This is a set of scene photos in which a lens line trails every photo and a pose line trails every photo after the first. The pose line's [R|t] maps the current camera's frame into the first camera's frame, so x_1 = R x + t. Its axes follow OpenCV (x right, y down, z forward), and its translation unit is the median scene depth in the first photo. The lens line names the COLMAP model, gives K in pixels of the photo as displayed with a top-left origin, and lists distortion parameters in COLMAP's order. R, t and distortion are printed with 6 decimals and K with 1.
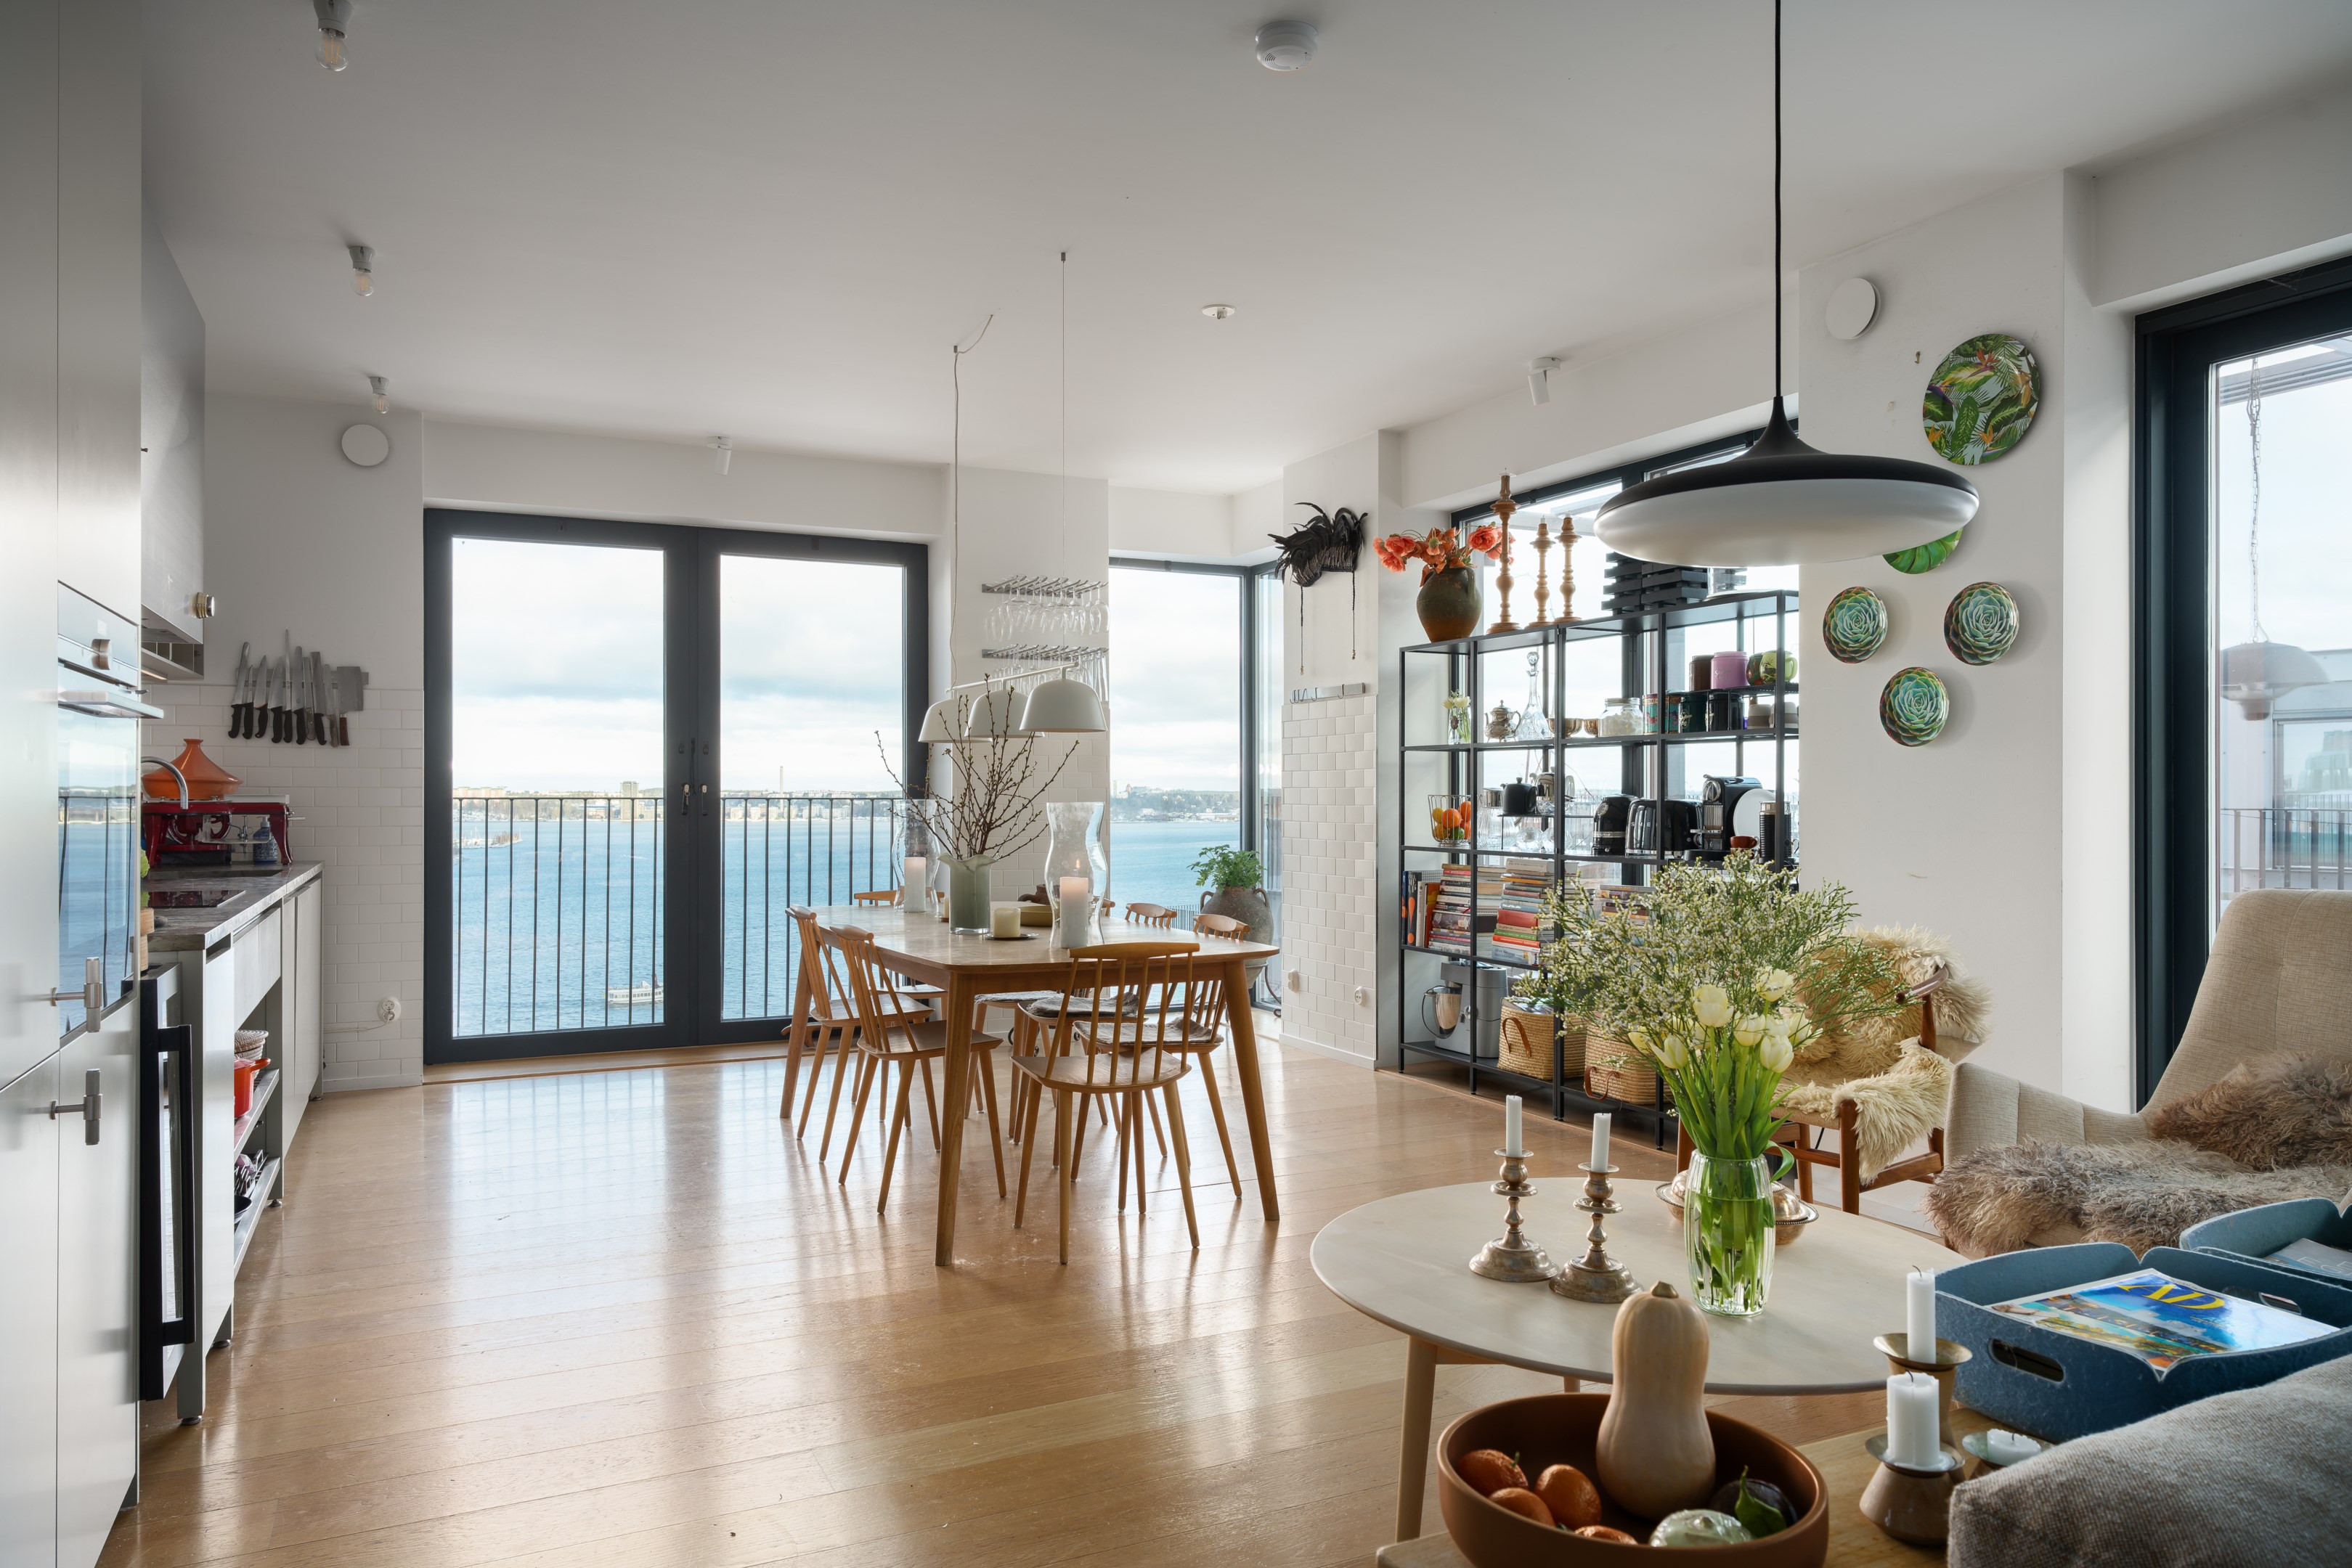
lens RADIAL K [[1542.5, 0, 1172.4], [0, 1542.5, 788.3], [0, 0, 1]] dist [0.001487, -0.000741]
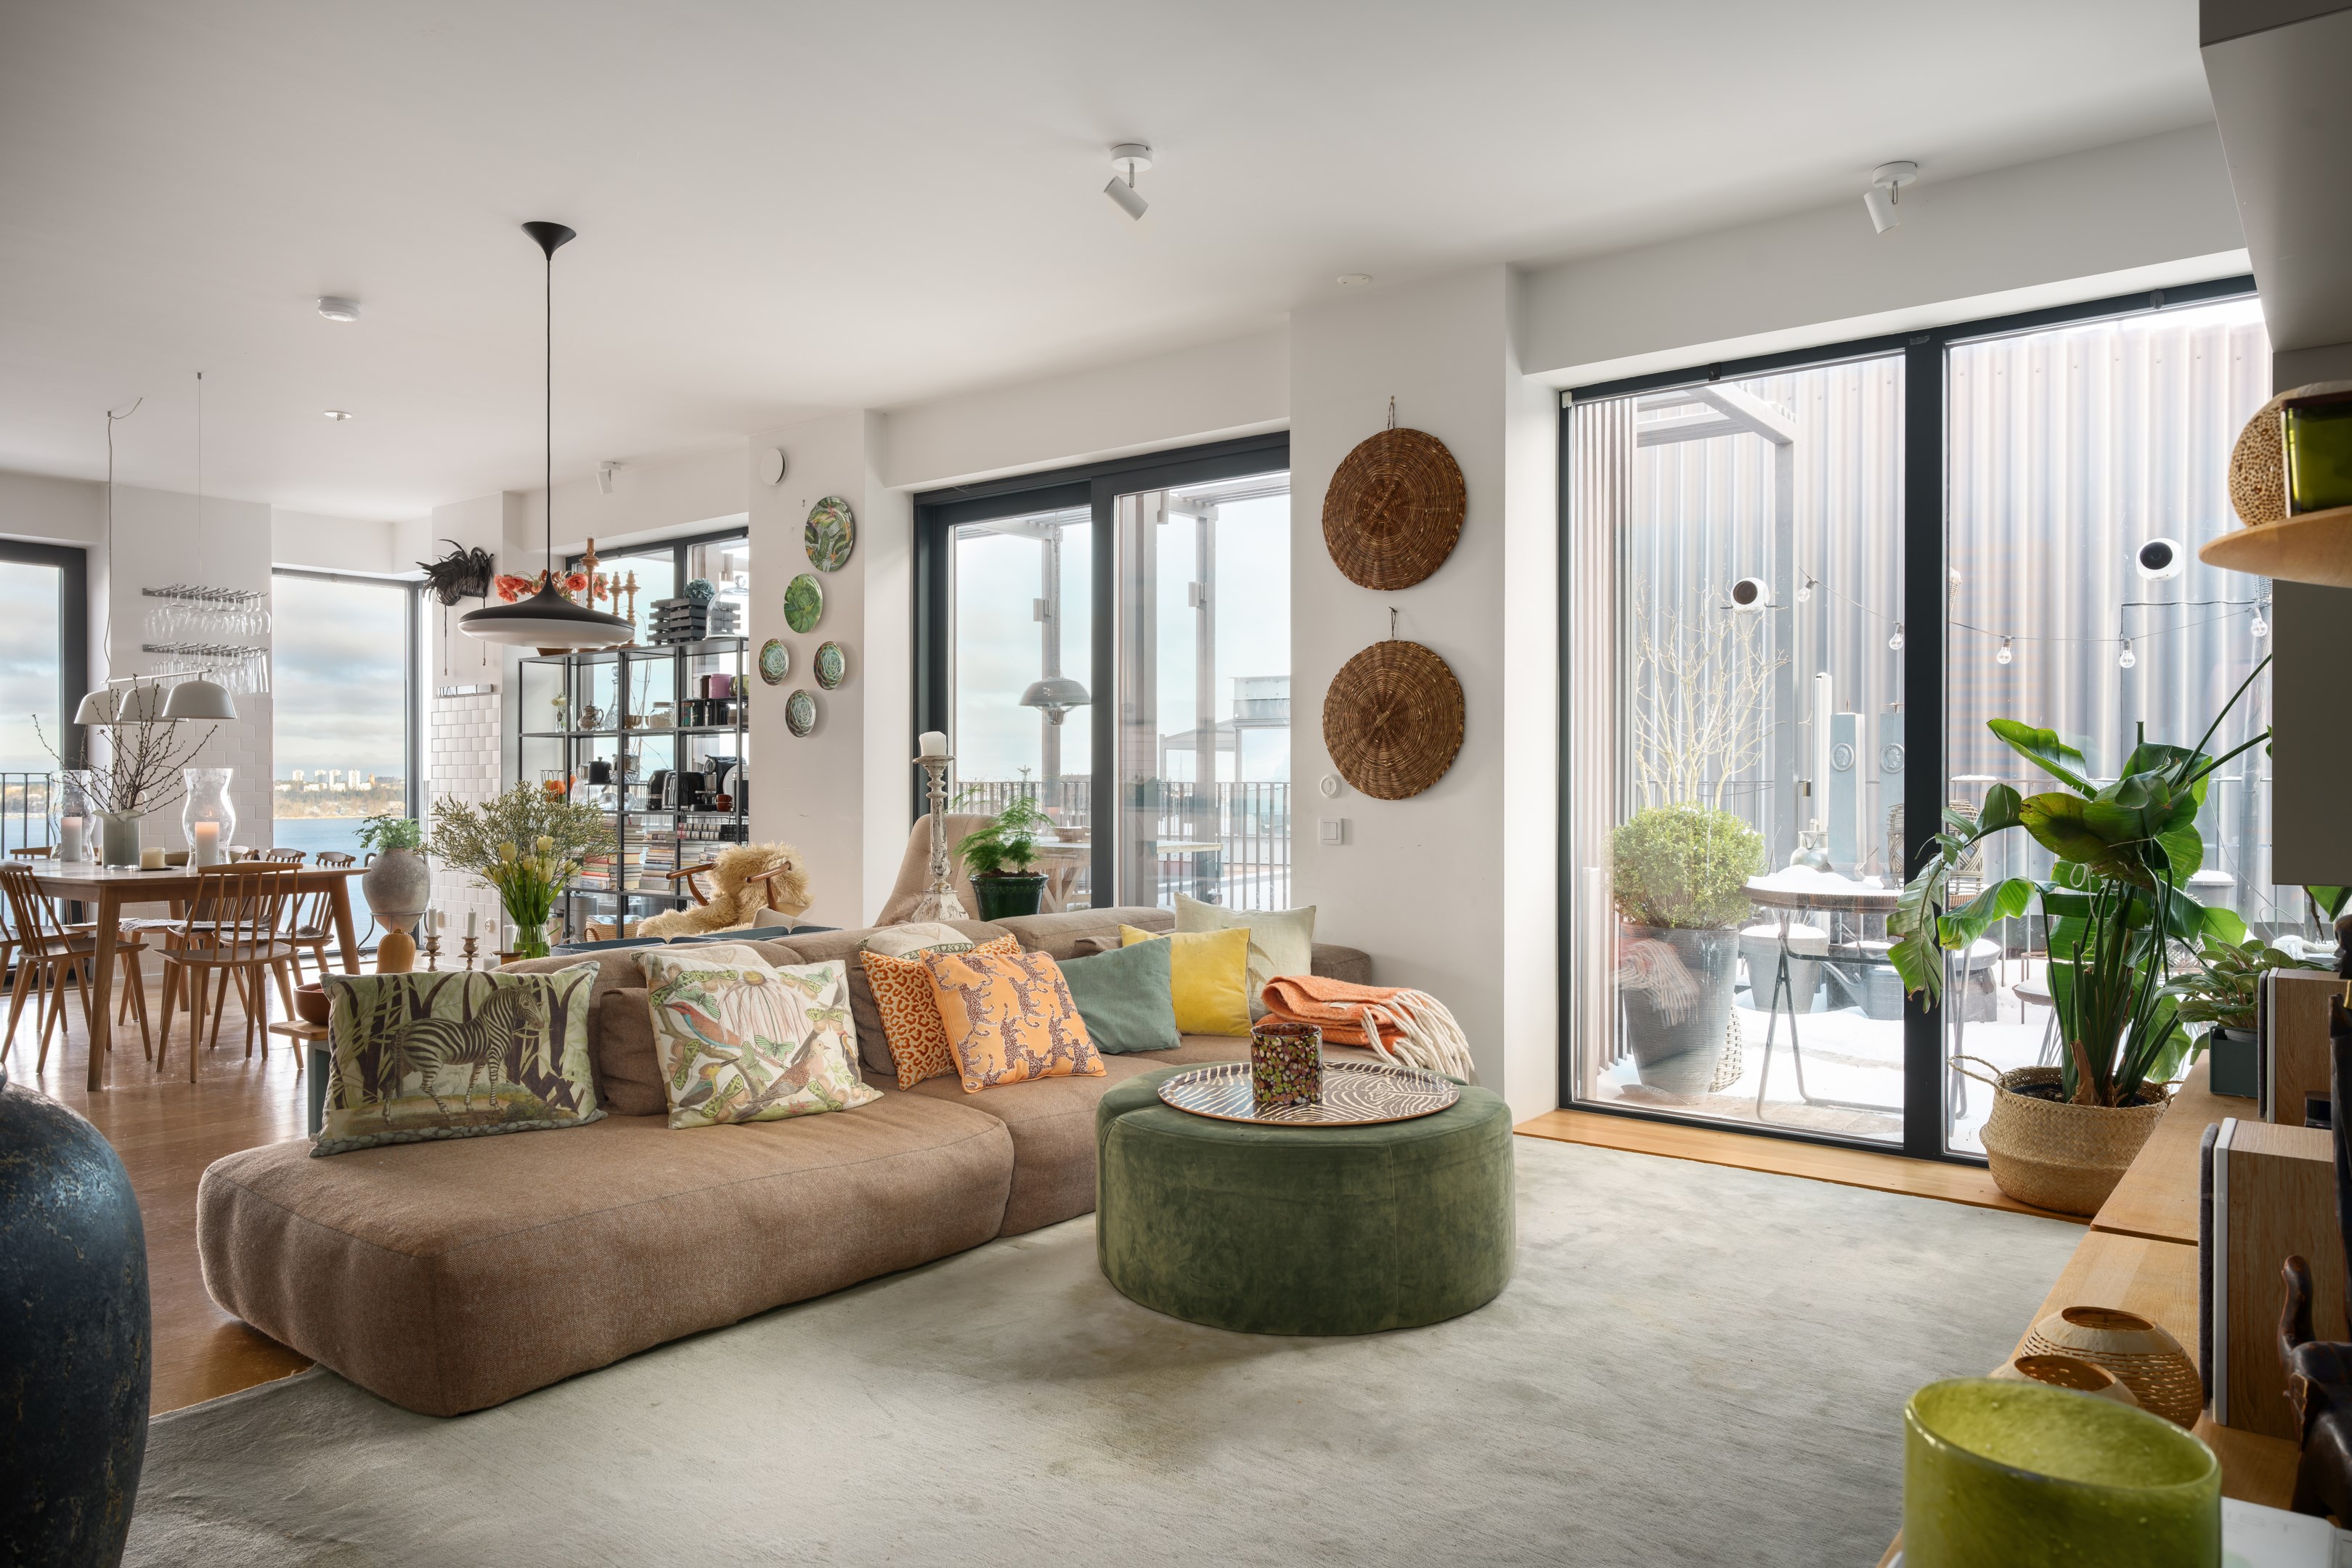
lens RADIAL K [[1533.9, 0, 1176.0], [0, 1533.9, 784.0], [0, 0, 1]] dist [0.002477, -0.000950]
pose [[0.898363, 0.000048, 0.439254, 0.082265], [-0.001607, 0.999994, 0.003177, 0.012169], [-0.439252, -0.003560, 0.898357, -0.463164]]
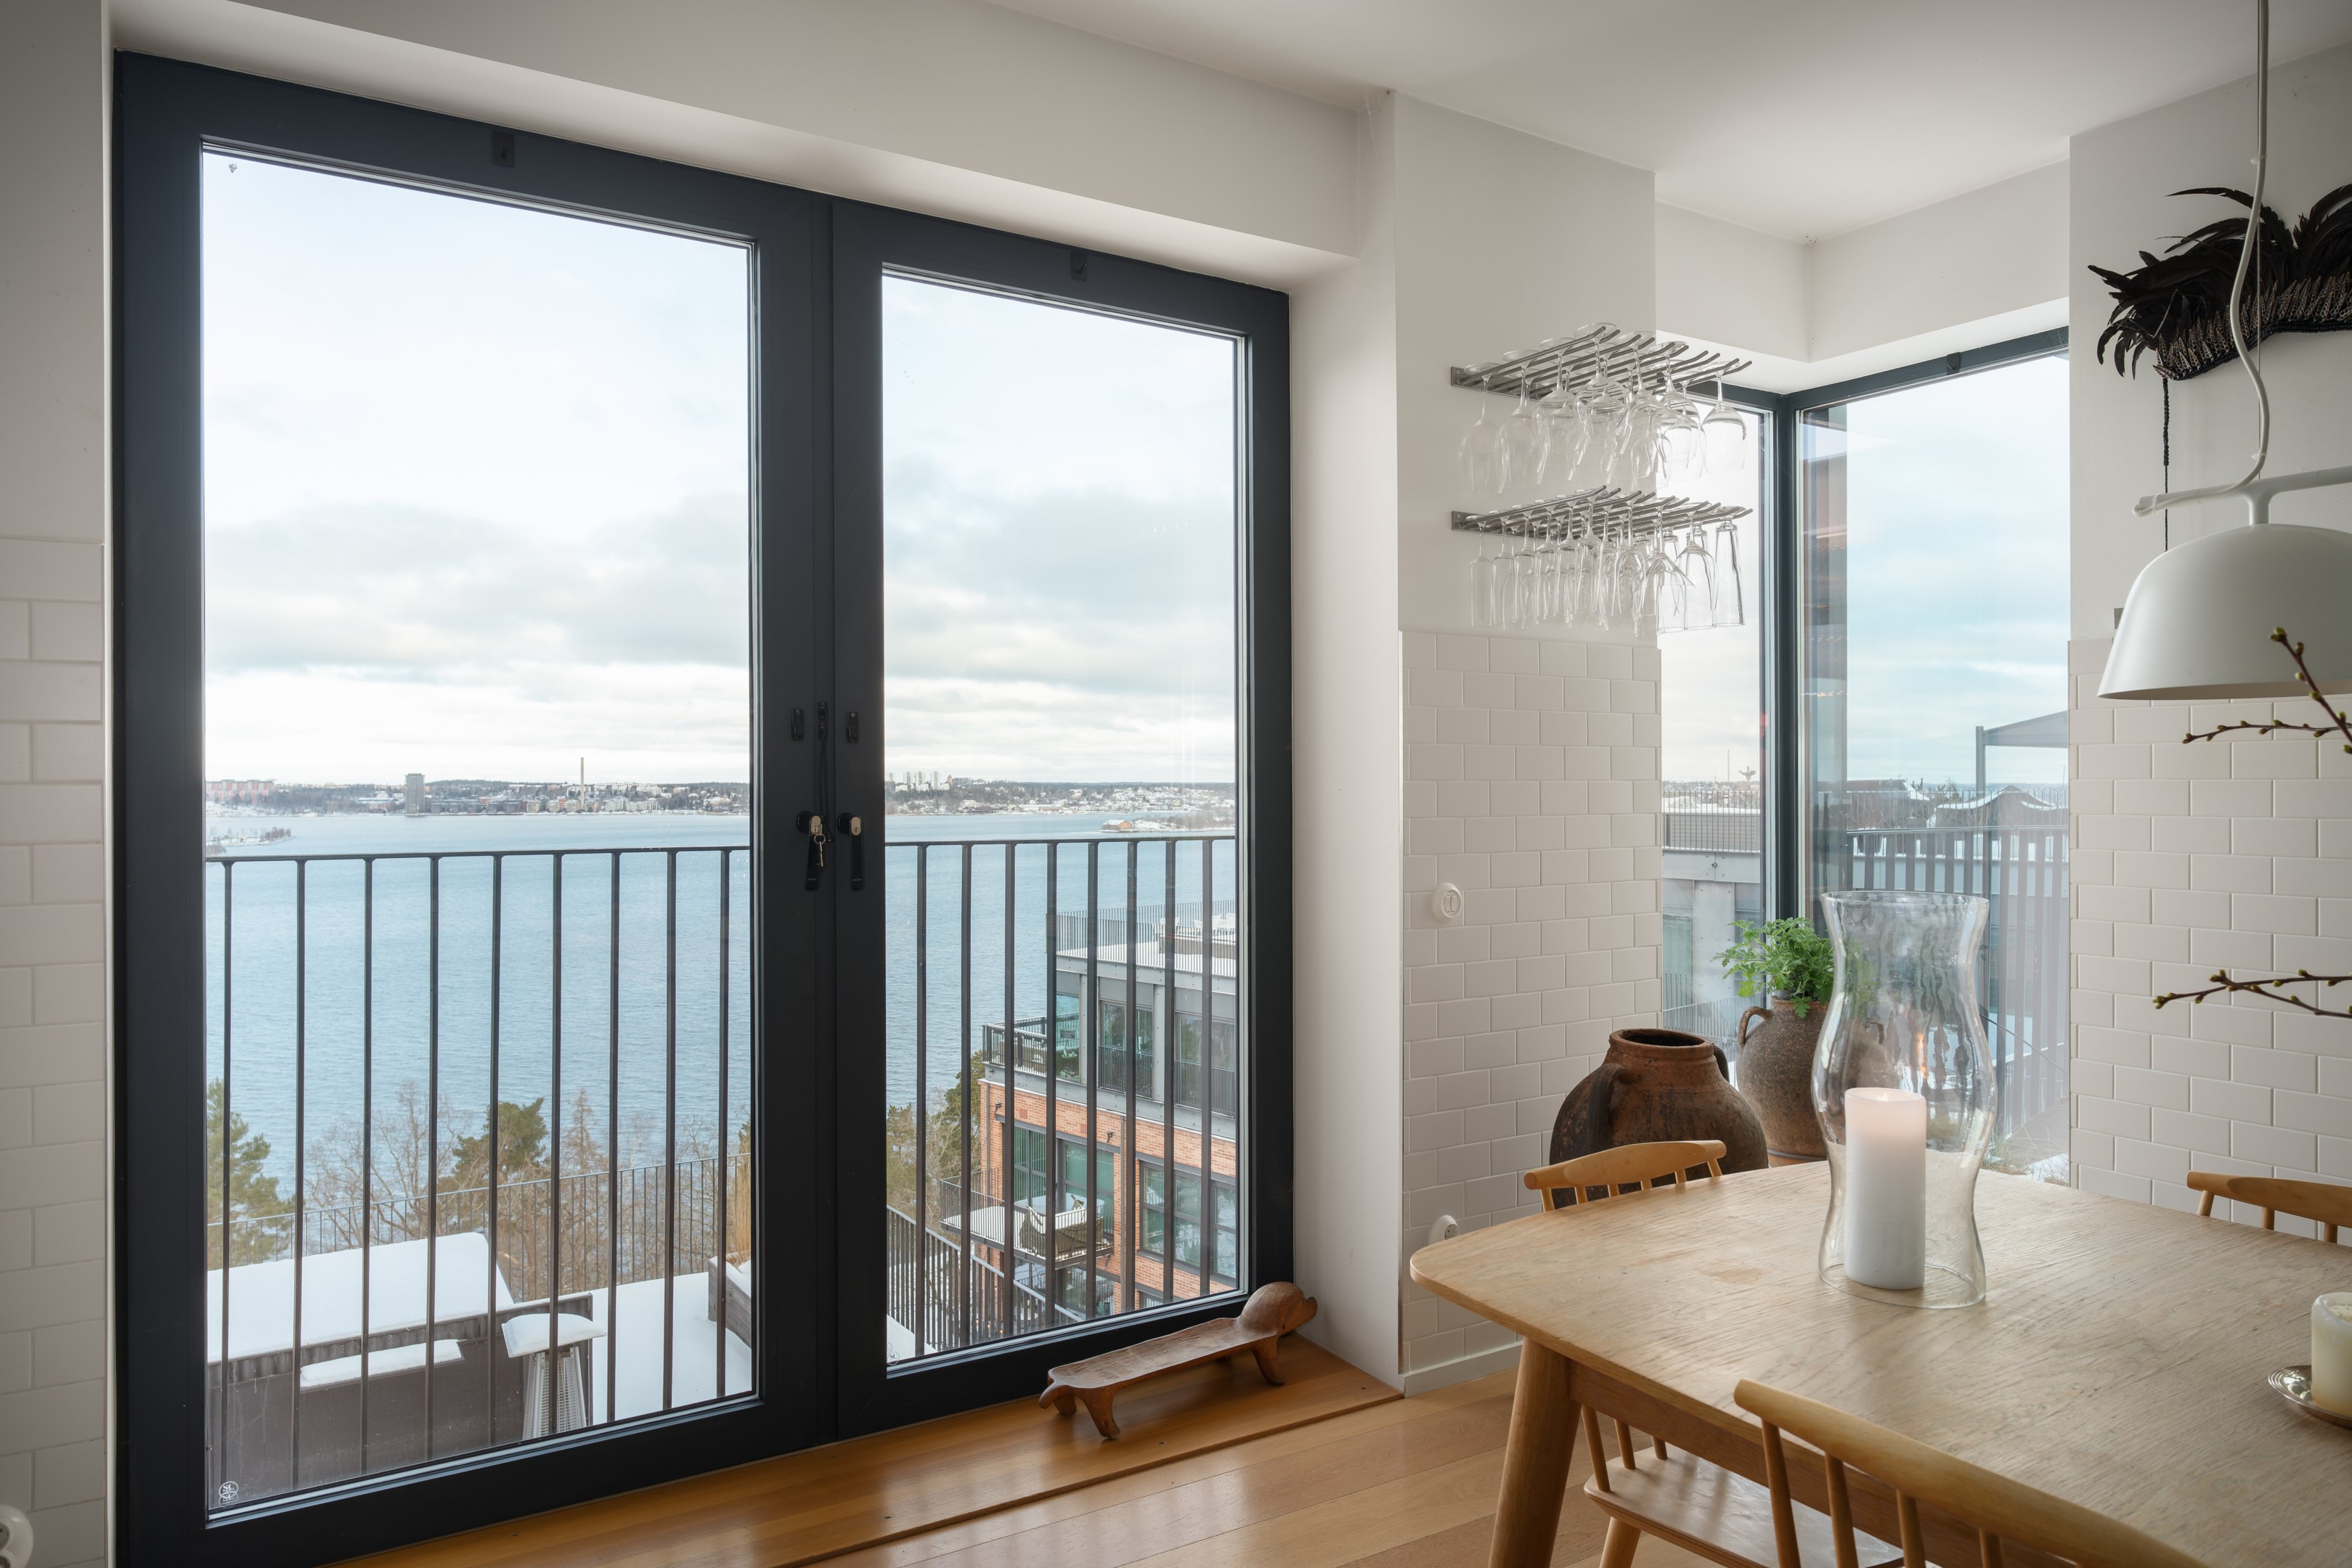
lens RADIAL K [[1544.6, 0, 1171.5], [0, 1544.6, 795.1], [0, 0, 1]] dist [0.004224, -0.001704]
pose [[0.993174, -0.003320, 0.116599, -0.315537], [0.002134, 0.999945, 0.010302, -0.014636], [-0.116627, -0.009983, 0.993126, 0.683295]]
